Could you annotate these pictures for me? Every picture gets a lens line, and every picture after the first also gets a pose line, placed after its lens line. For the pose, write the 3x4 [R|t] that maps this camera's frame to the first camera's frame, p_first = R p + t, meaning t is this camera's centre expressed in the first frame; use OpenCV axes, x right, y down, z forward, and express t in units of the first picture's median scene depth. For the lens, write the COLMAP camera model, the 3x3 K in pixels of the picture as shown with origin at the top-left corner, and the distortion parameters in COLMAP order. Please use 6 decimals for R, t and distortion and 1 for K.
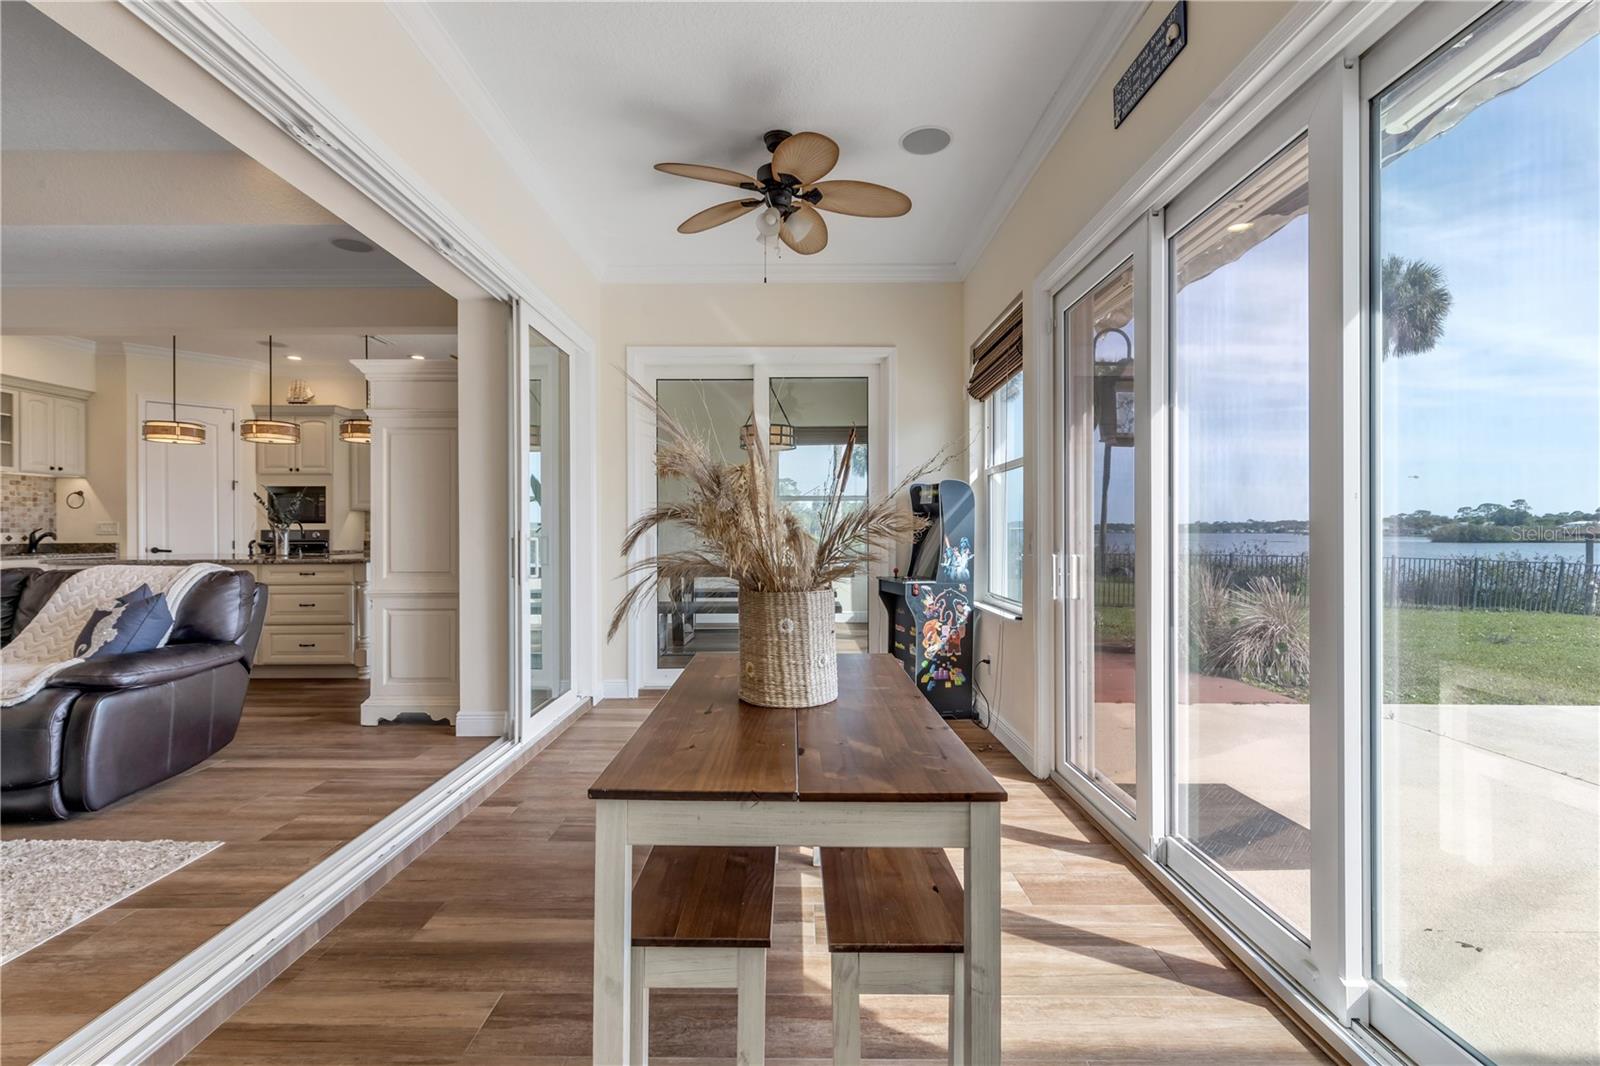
lens RADIAL K [[724.2, 0, 798.2], [0, 724.2, 531.4], [0, 0, 1]] dist [0.006785, -0.002515]
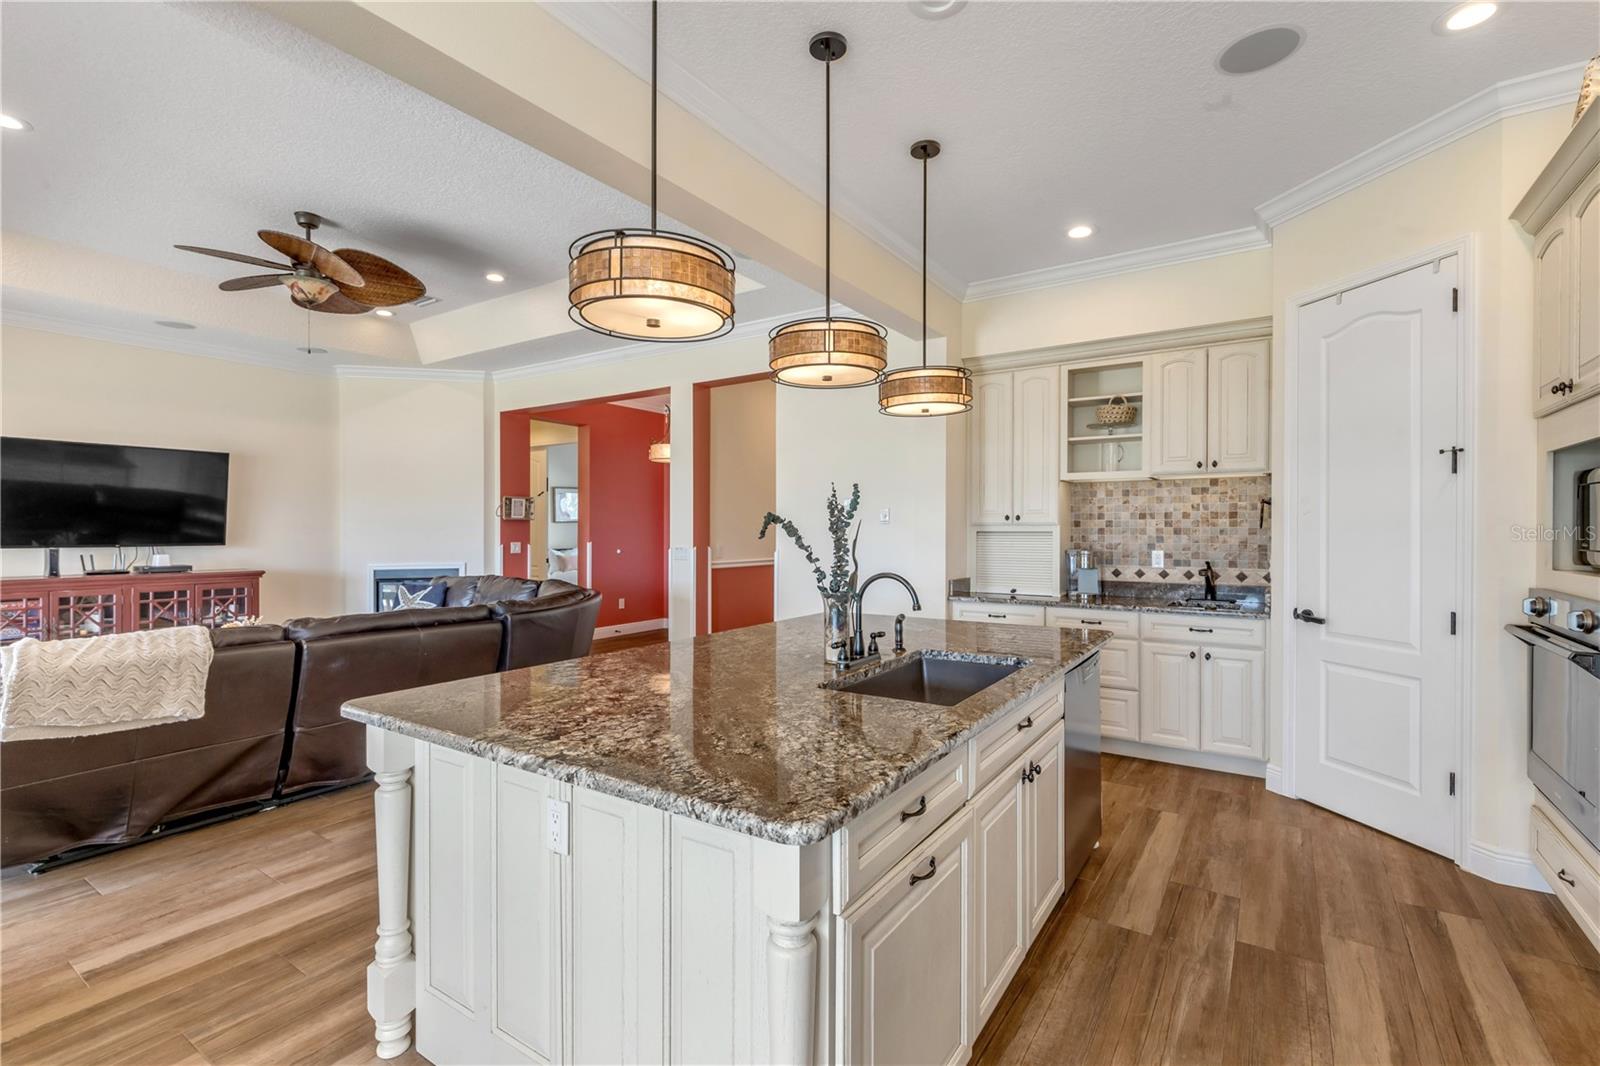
lens RADIAL K [[724.2, 0, 799.0], [0, 724.2, 532.9], [0, 0, 1]] dist [0.006785, -0.002515]
pose [[-0.560532, 0.009445, -0.828079, -0.433329], [0.001410, 0.999944, 0.010451, -0.047182], [0.828132, 0.004690, -0.560514, 1.391722]]
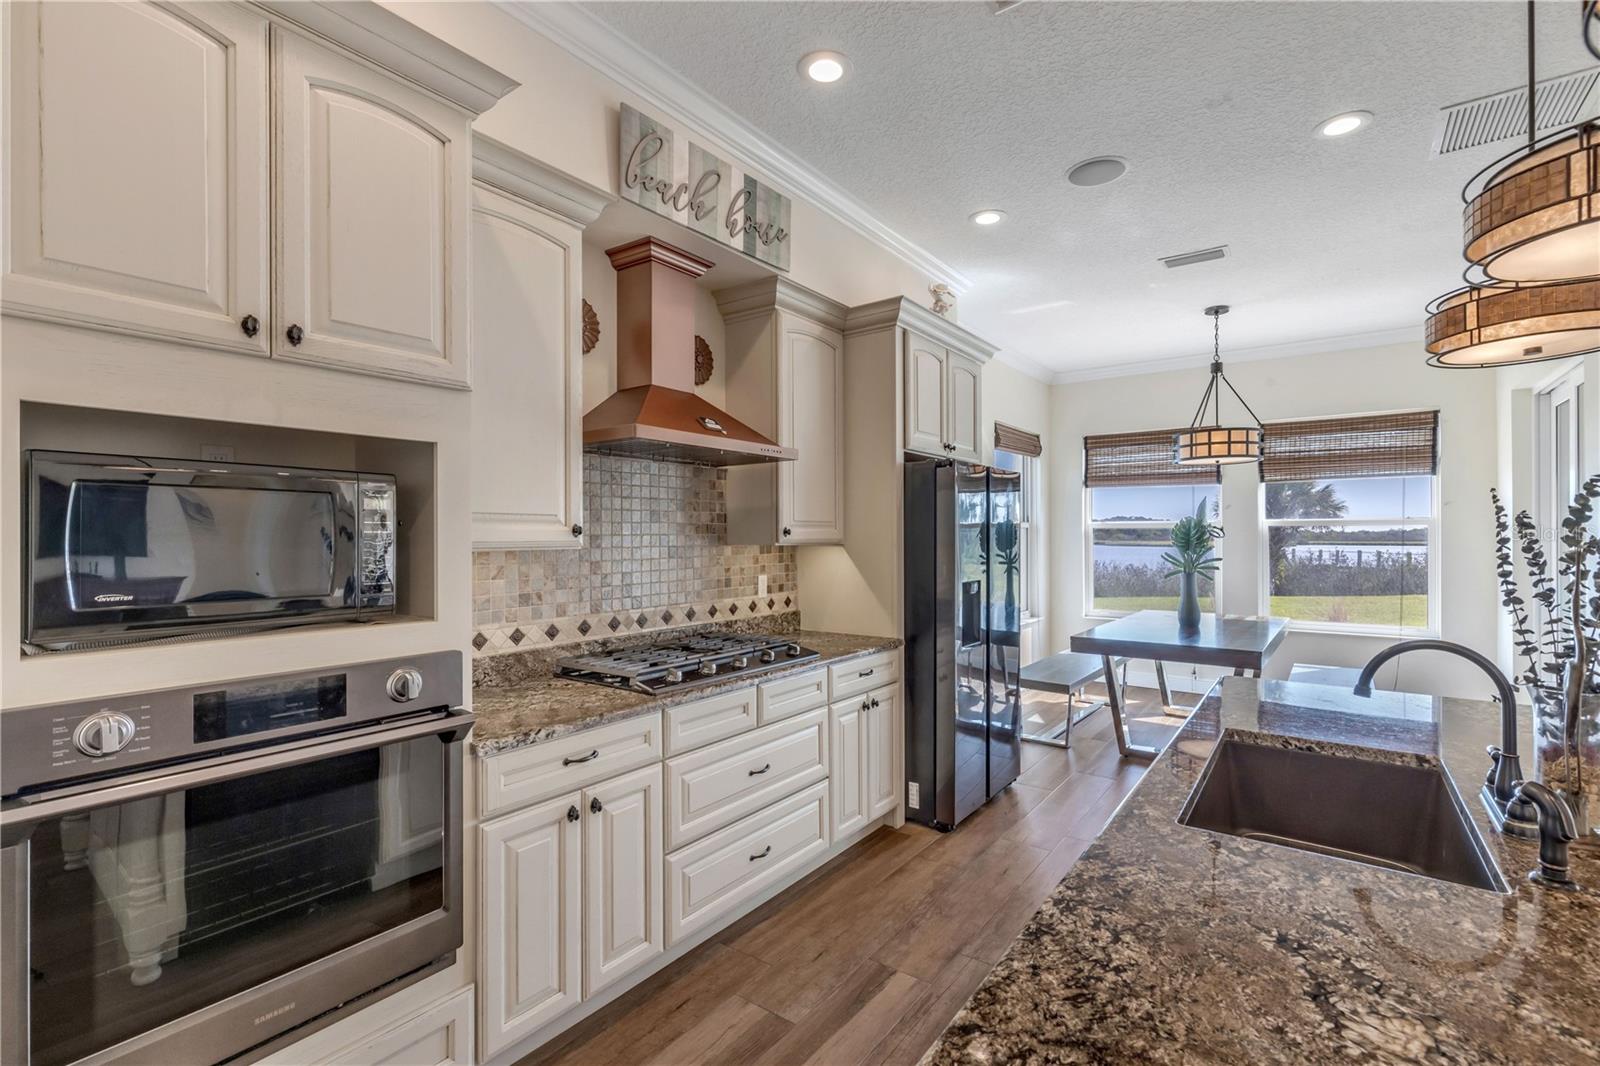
lens RADIAL K [[724.2, 0, 793.4], [0, 724.2, 534.4], [0, 0, 1]] dist [0.006785, -0.002515]
pose [[0.604832, 0.003834, 0.796344, -1.157472], [0.000581, 0.999986, -0.005255, -0.053986], [-0.796353, 0.003642, 0.604821, 1.215239]]
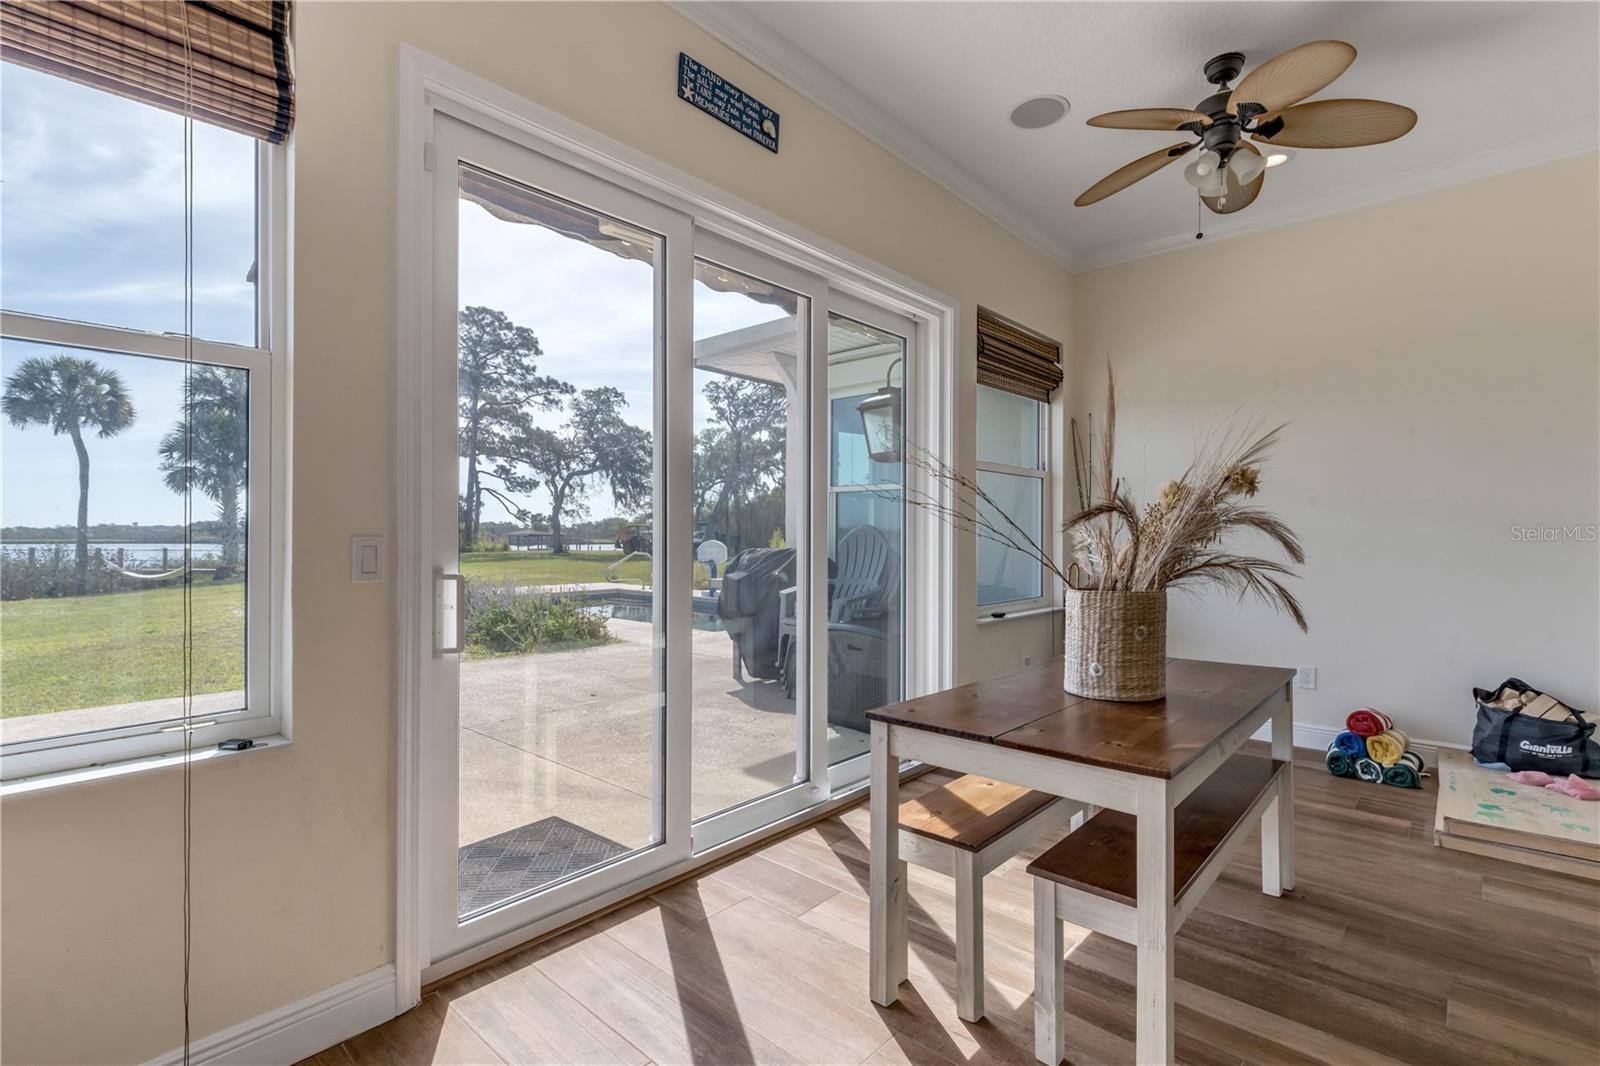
lens RADIAL K [[724.2, 0, 800.3], [0, 724.2, 532.9], [0, 0, 1]] dist [0.006785, -0.002515]
pose [[-0.741101, 0.001296, 0.671393, -0.148972], [-0.002165, 0.999988, -0.004321, 0.000503], [-0.671391, -0.004656, -0.741089, 0.808362]]
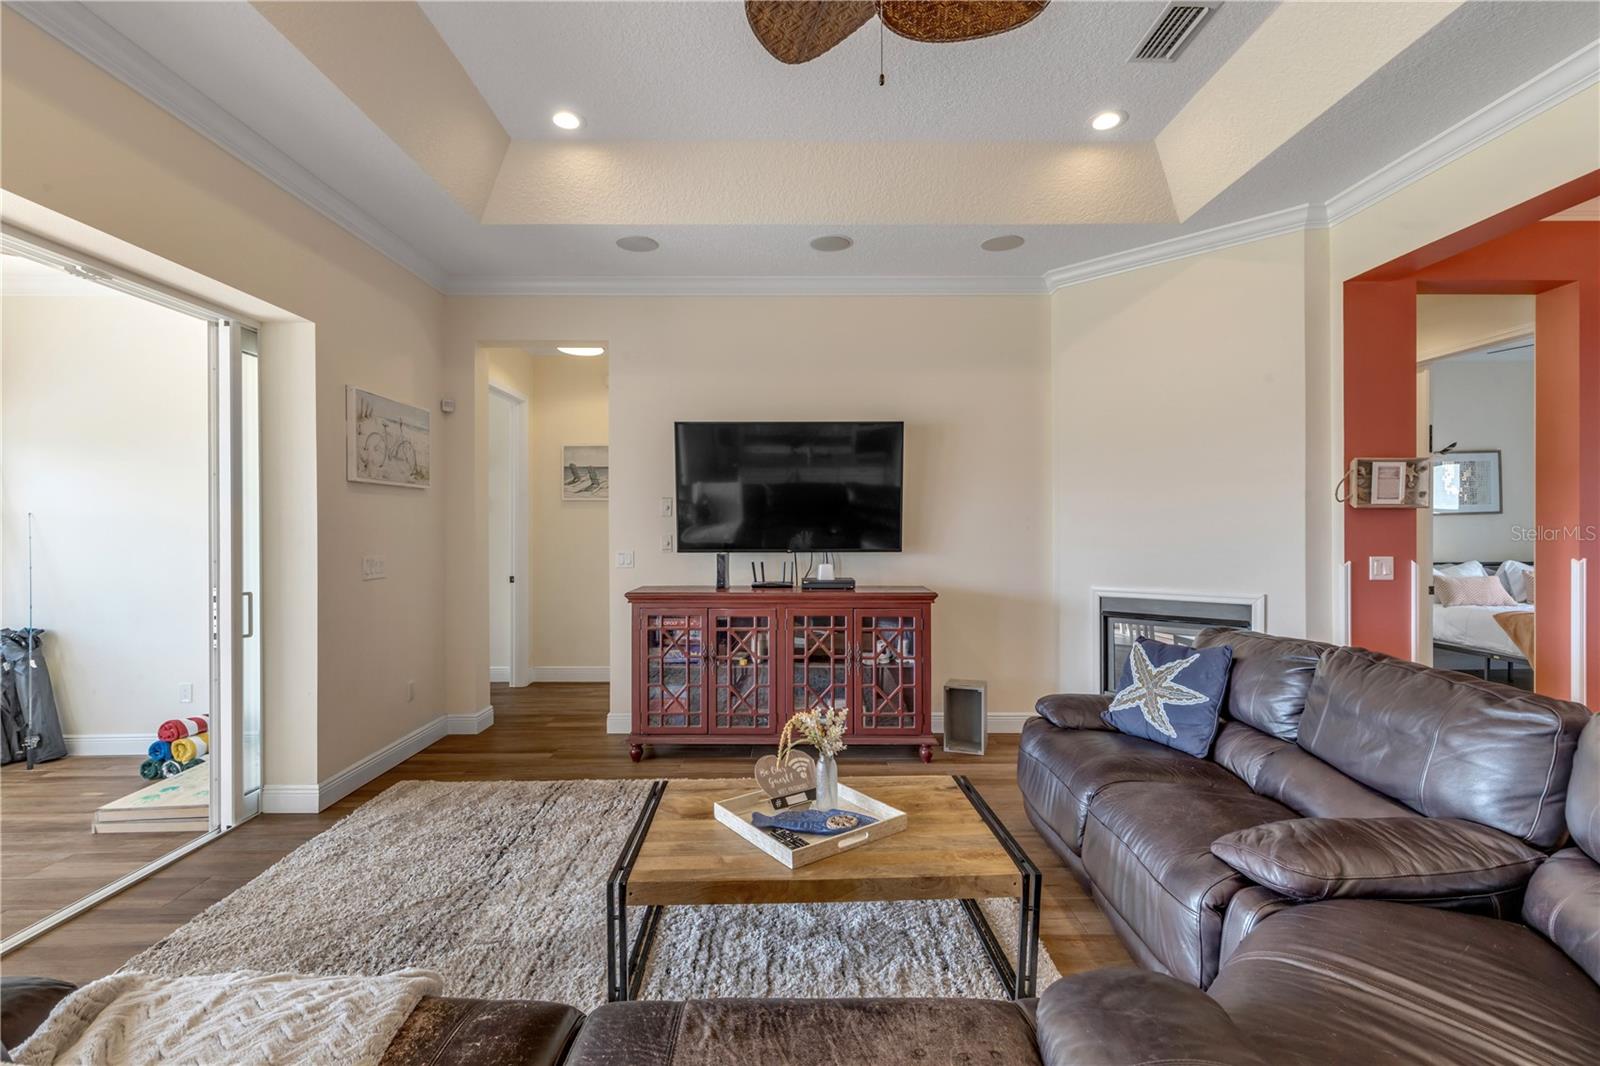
lens RADIAL K [[724.2, 0, 799.1], [0, 724.2, 525.9], [0, 0, 1]] dist [0.006785, -0.002515]
pose [[-0.999913, 0.009363, -0.009239, -0.775703], [0.009355, 0.999956, 0.000867, -0.048095], [0.009246, 0.000780, -0.999957, 0.768501]]
